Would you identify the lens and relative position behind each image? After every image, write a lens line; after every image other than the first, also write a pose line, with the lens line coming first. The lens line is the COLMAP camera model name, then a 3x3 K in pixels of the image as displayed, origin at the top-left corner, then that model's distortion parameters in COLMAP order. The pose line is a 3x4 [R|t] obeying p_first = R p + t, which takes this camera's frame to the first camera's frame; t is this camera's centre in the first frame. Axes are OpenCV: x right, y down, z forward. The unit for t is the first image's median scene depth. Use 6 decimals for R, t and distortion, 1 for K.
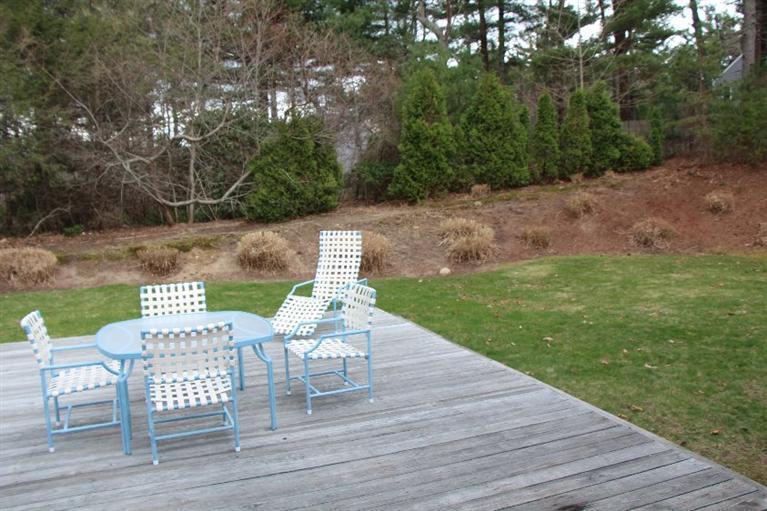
lens RADIAL K [[641.1, 0, 383.4], [0, 641.1, 255.9], [0, 0, 1]] dist [-0.174587, 0.139483]
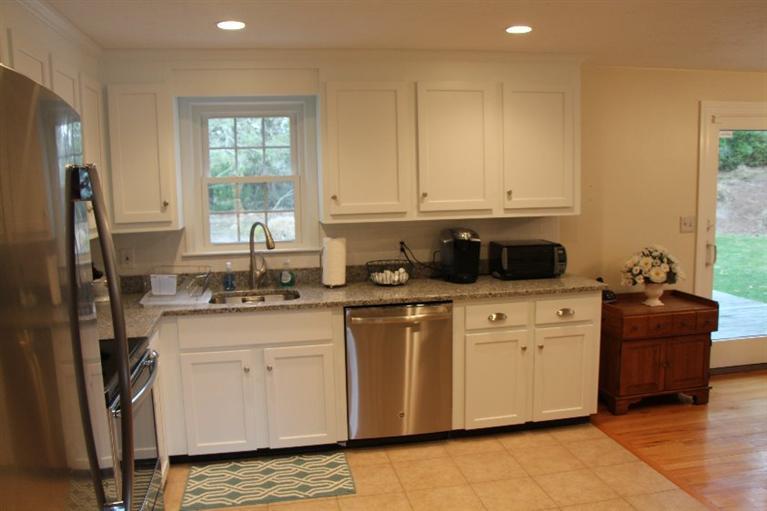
lens RADIAL K [[628.3, 0, 384.0], [0, 628.3, 260.4], [0, 0, 1]] dist [-0.115569, 0.046463]
pose [[0.983232, 0.029971, -0.179877, -0.094006], [-0.025482, 0.999305, 0.027213, 0.029469], [0.180567, -0.022173, 0.983313, -0.251003]]
